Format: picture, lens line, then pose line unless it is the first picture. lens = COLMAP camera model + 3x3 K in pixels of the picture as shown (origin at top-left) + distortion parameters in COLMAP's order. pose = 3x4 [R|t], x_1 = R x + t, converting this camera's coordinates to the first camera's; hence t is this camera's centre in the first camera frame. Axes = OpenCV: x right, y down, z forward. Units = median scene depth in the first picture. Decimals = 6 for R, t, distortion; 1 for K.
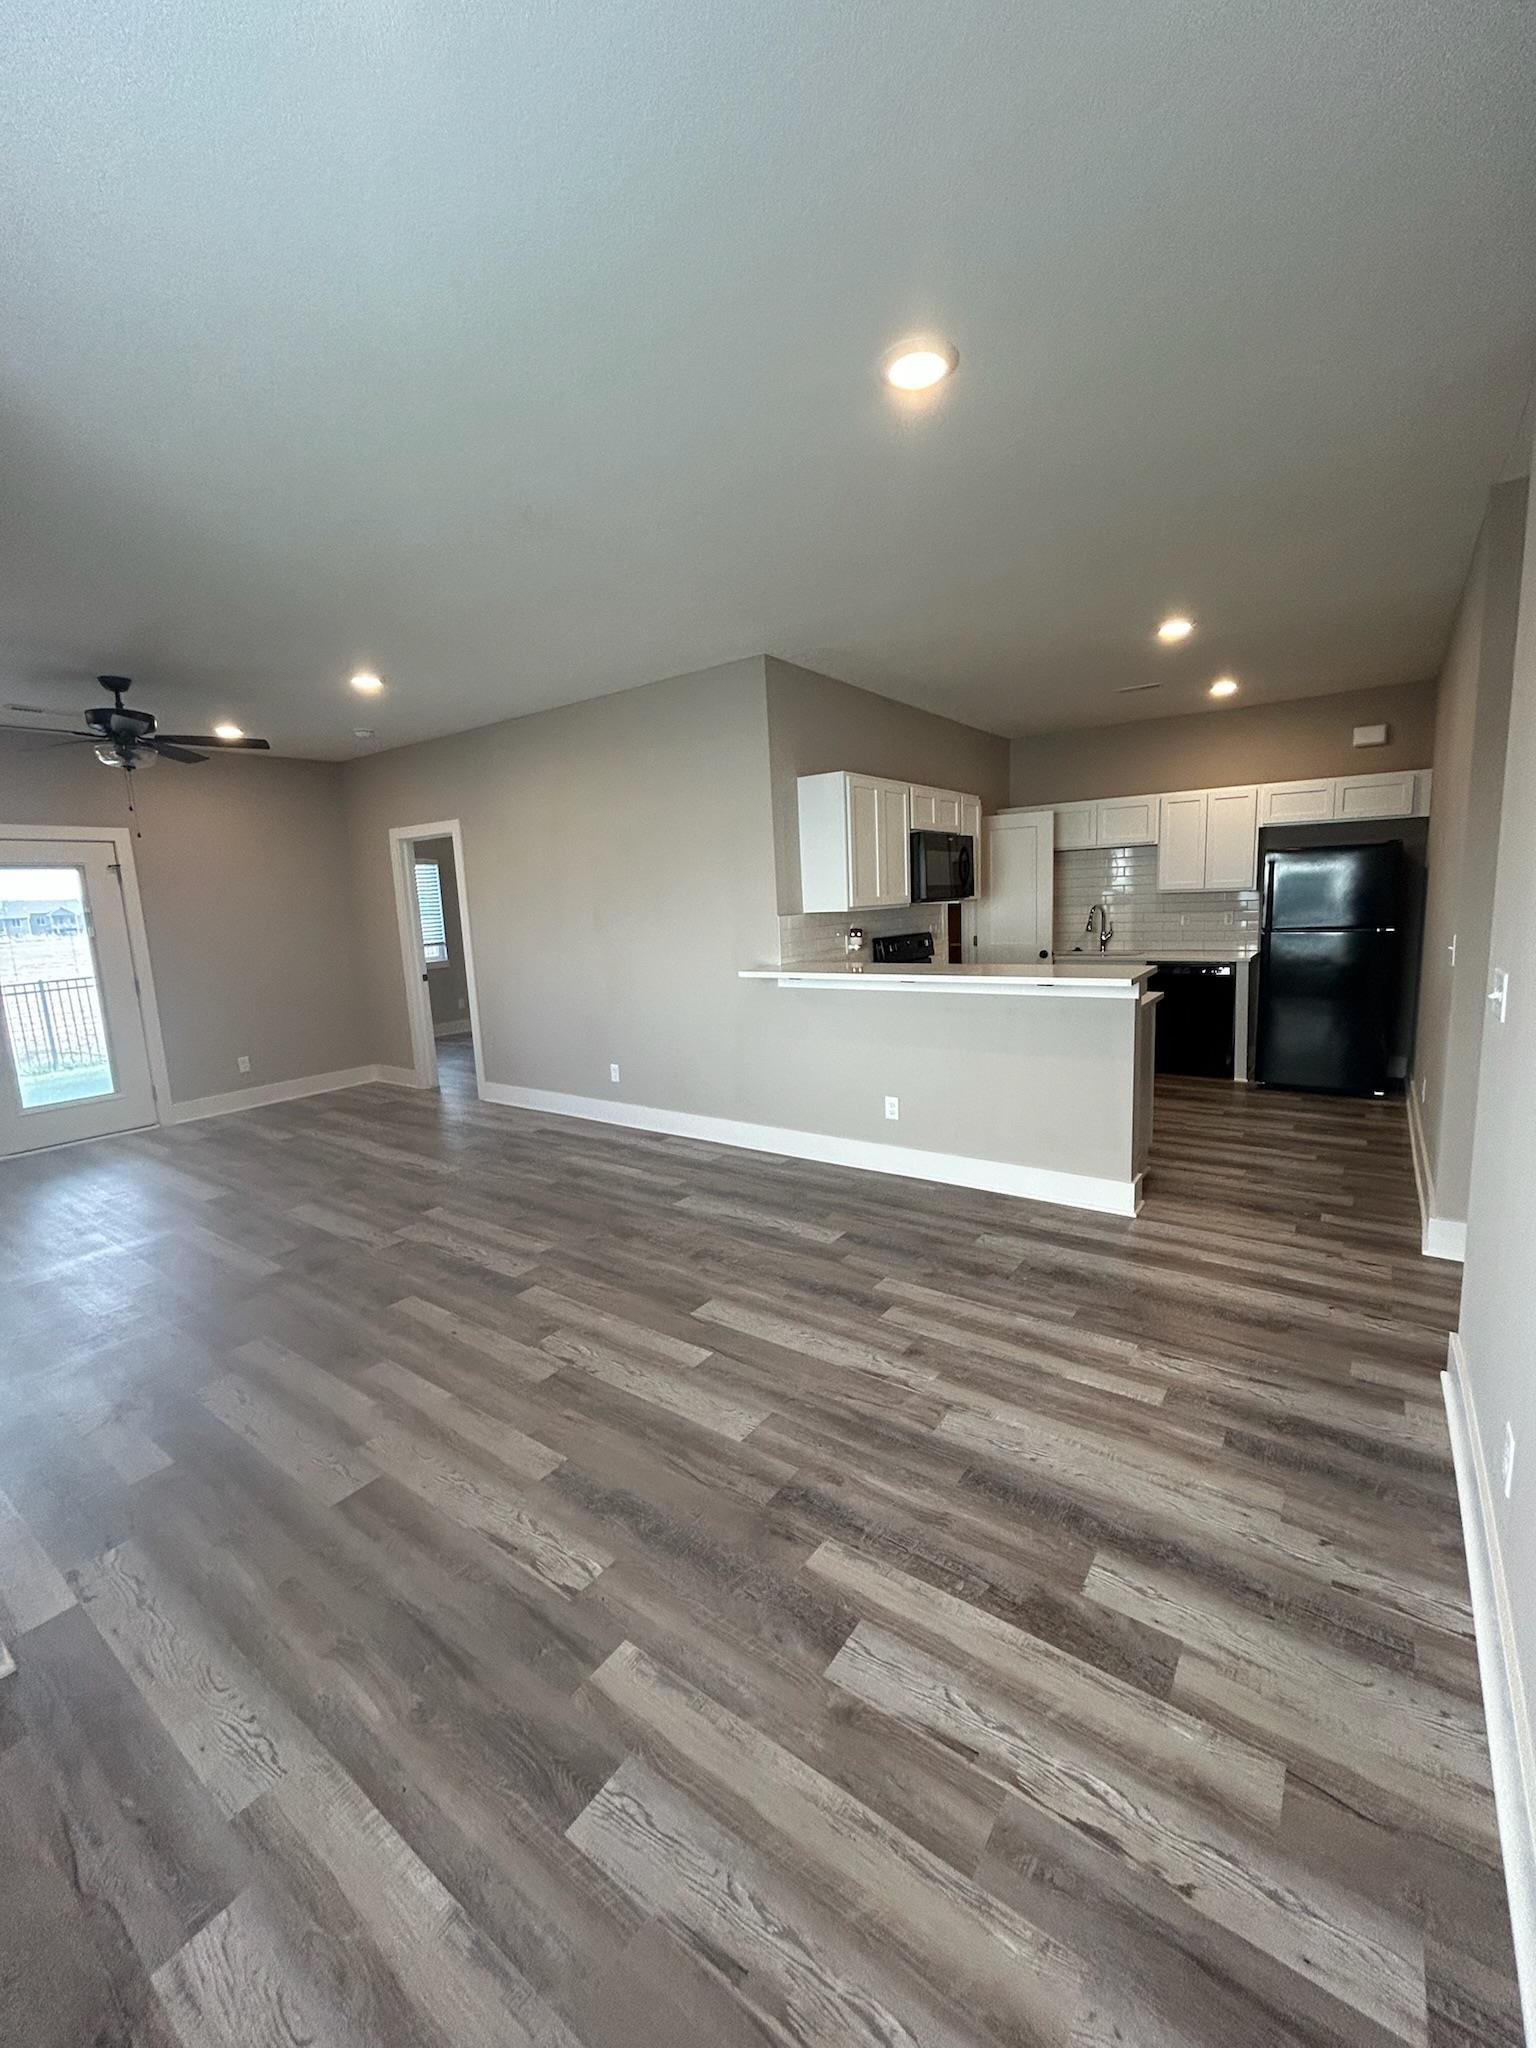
lens RADIAL K [[826.4, 0, 774.5], [0, 826.4, 1019.2], [0, 0, 1]] dist [-0.000783, -0.000008]
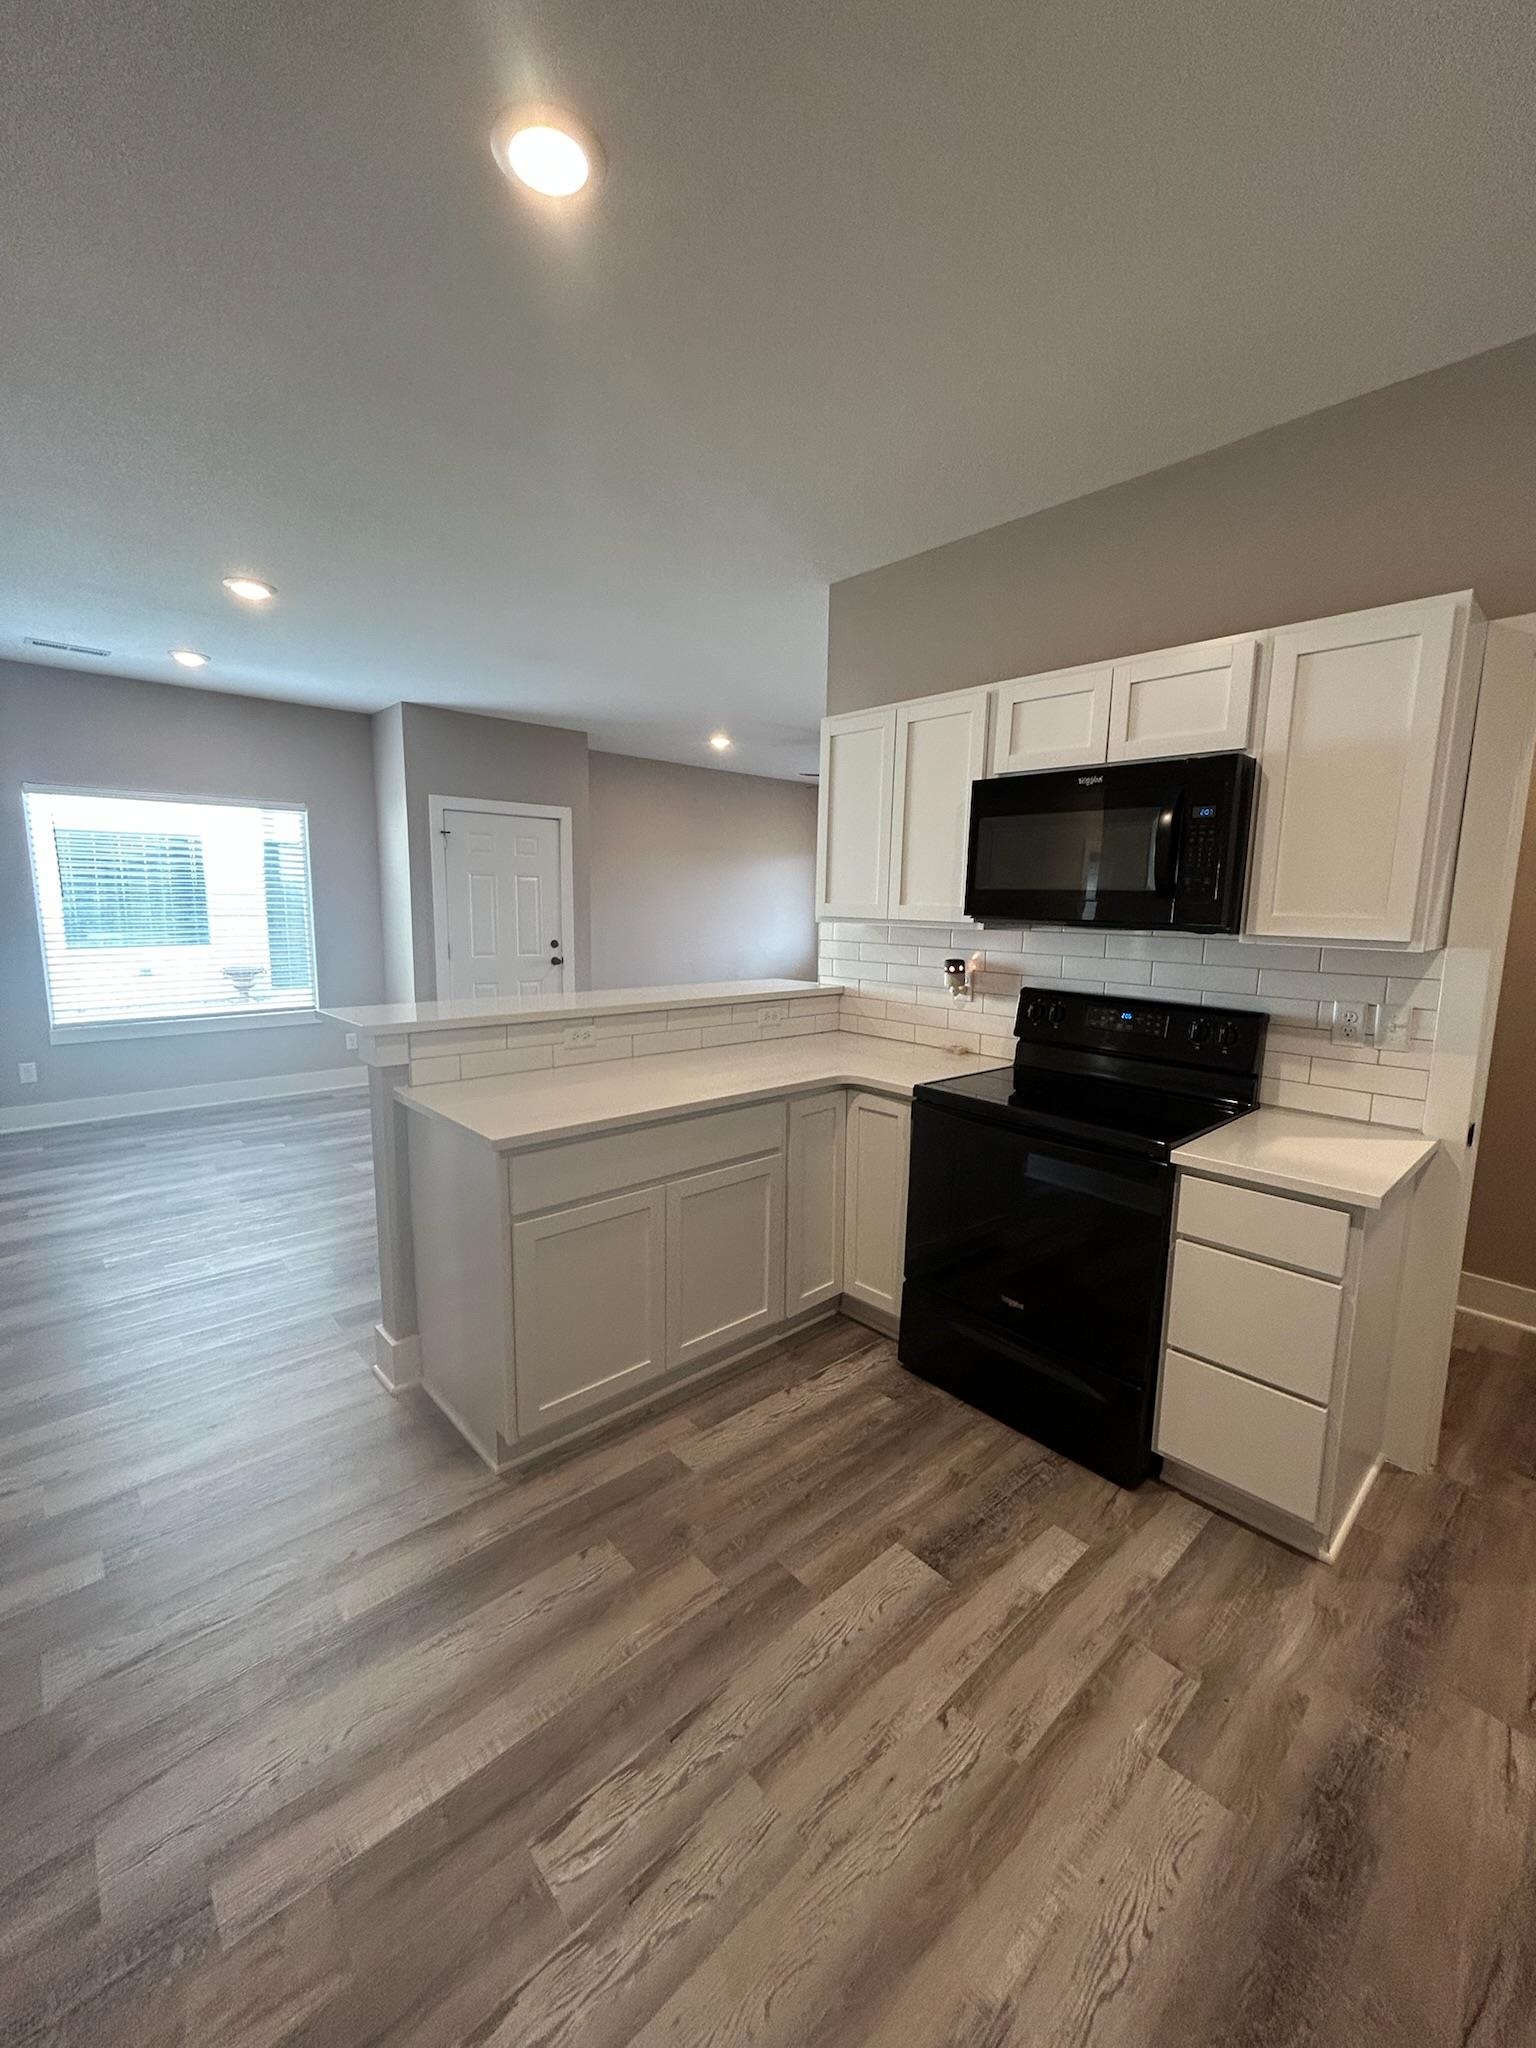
lens RADIAL K [[817.8, 0, 780.7], [0, 817.8, 1026.3], [0, 0, 1]] dist [-0.001148, -0.000104]
pose [[-0.196353, 0.188820, -0.962181, 0.911706], [-0.154558, 0.963056, 0.220532, -0.227512], [0.968275, 0.192015, -0.159915, 1.293474]]
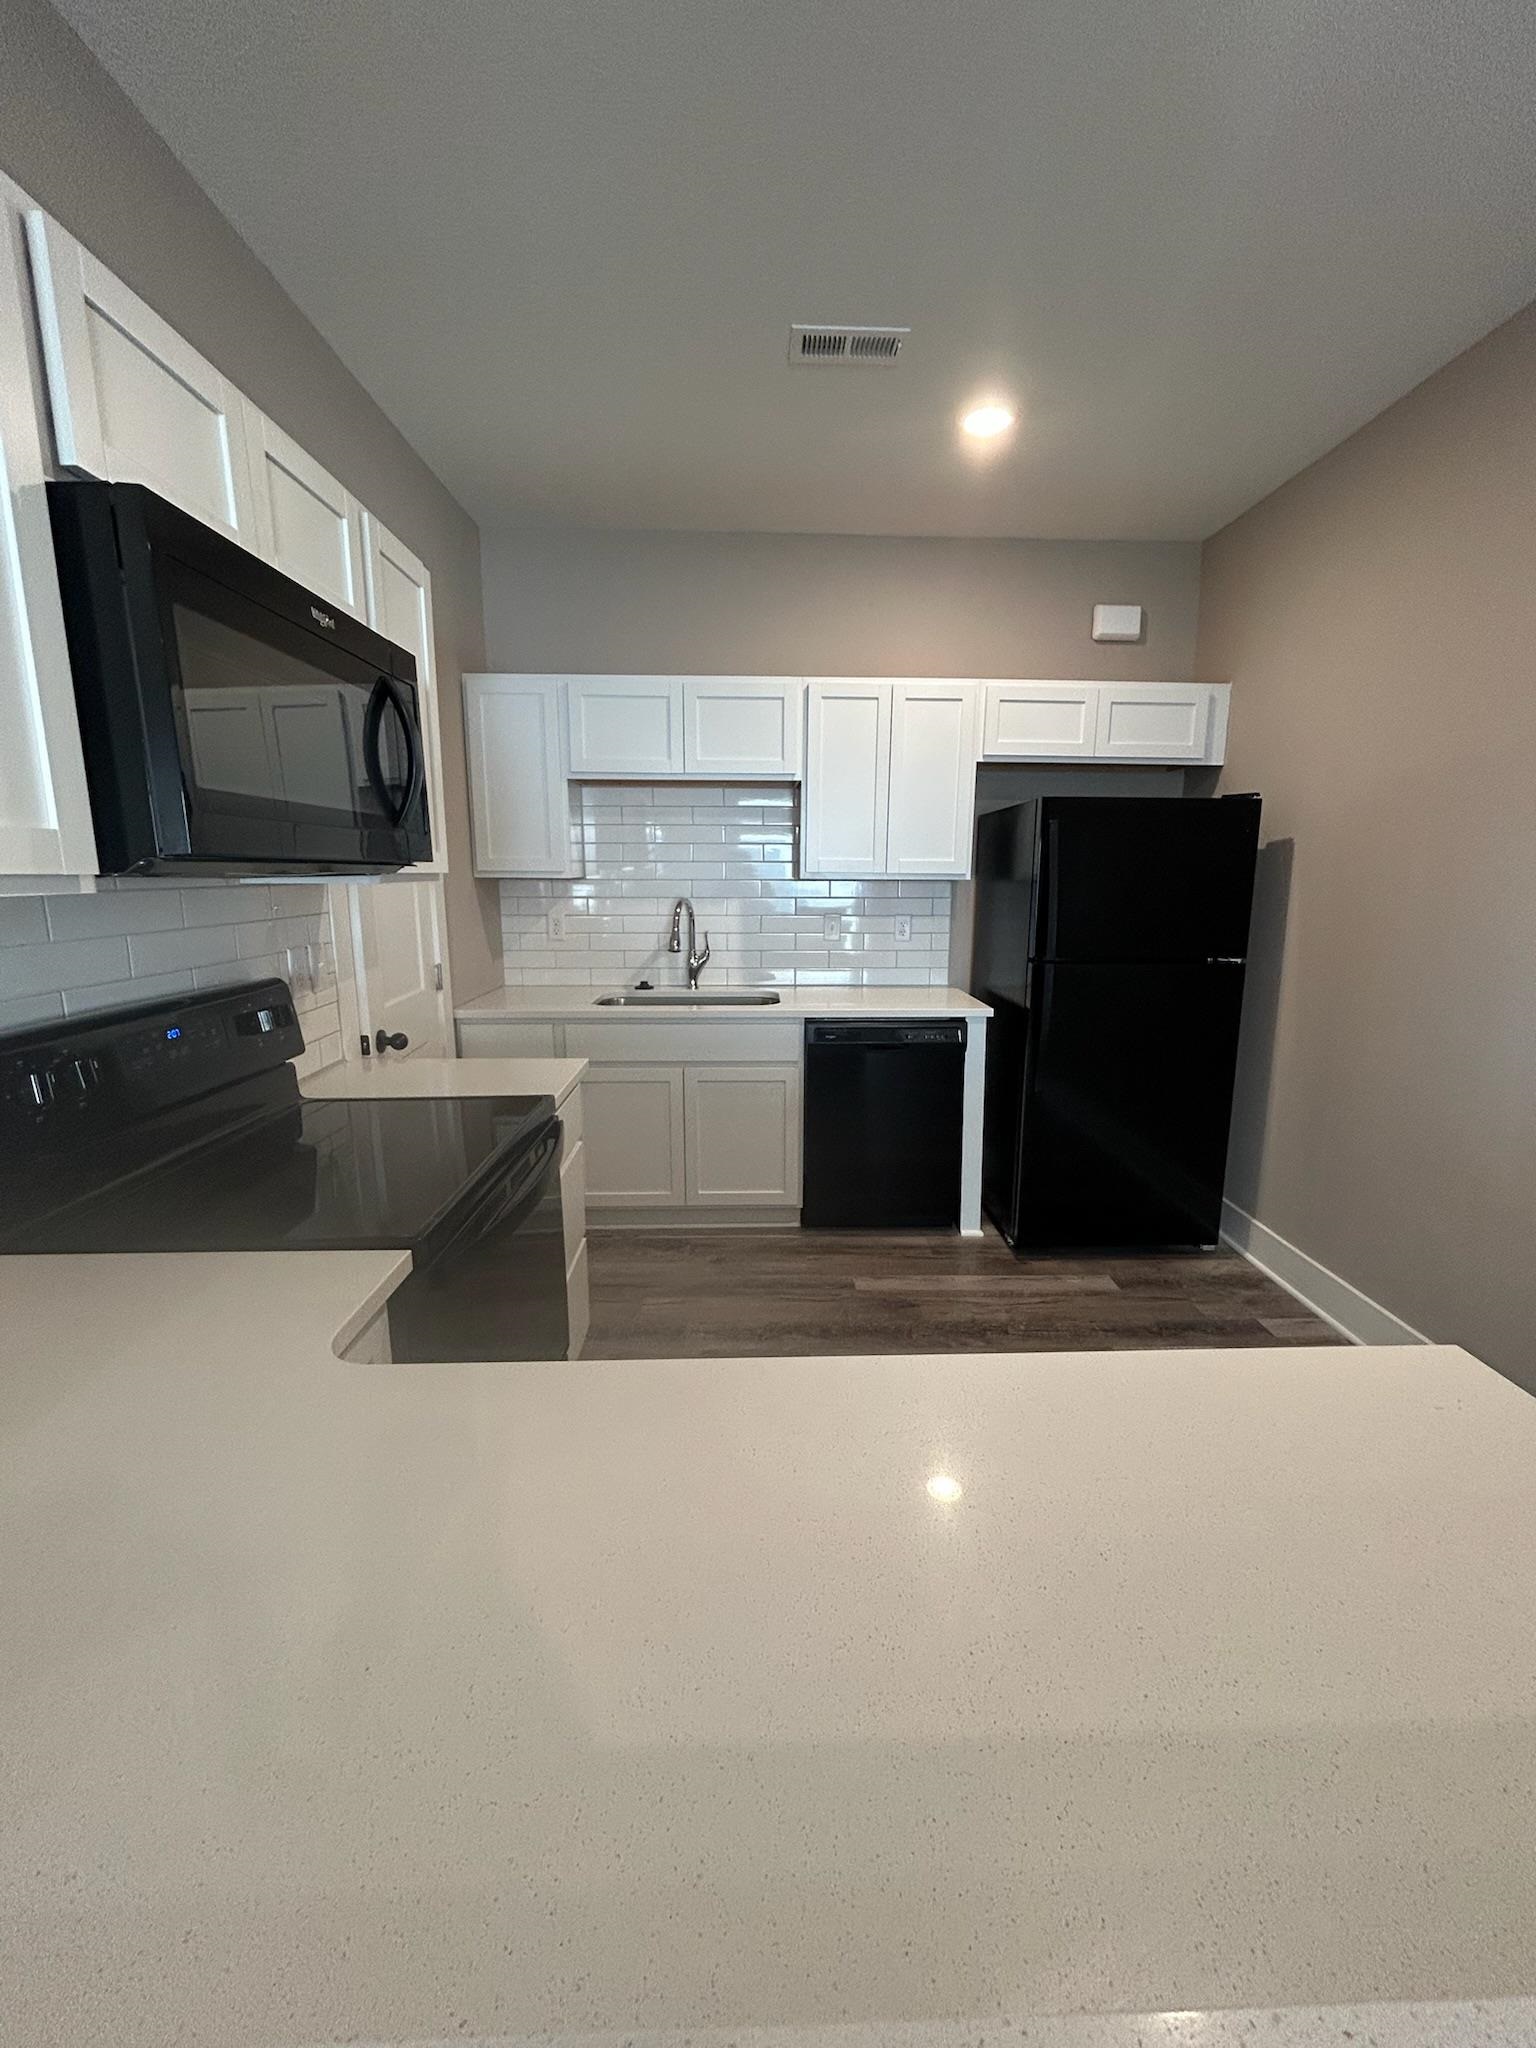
lens RADIAL K [[826.4, 0, 774.5], [0, 826.4, 1019.2], [0, 0, 1]] dist [-0.000783, -0.000008]
pose [[0.795373, -0.062586, 0.602881, 0.228563], [0.052524, 0.998030, 0.034312, -0.140210], [-0.603841, 0.004375, 0.797093, 1.002892]]
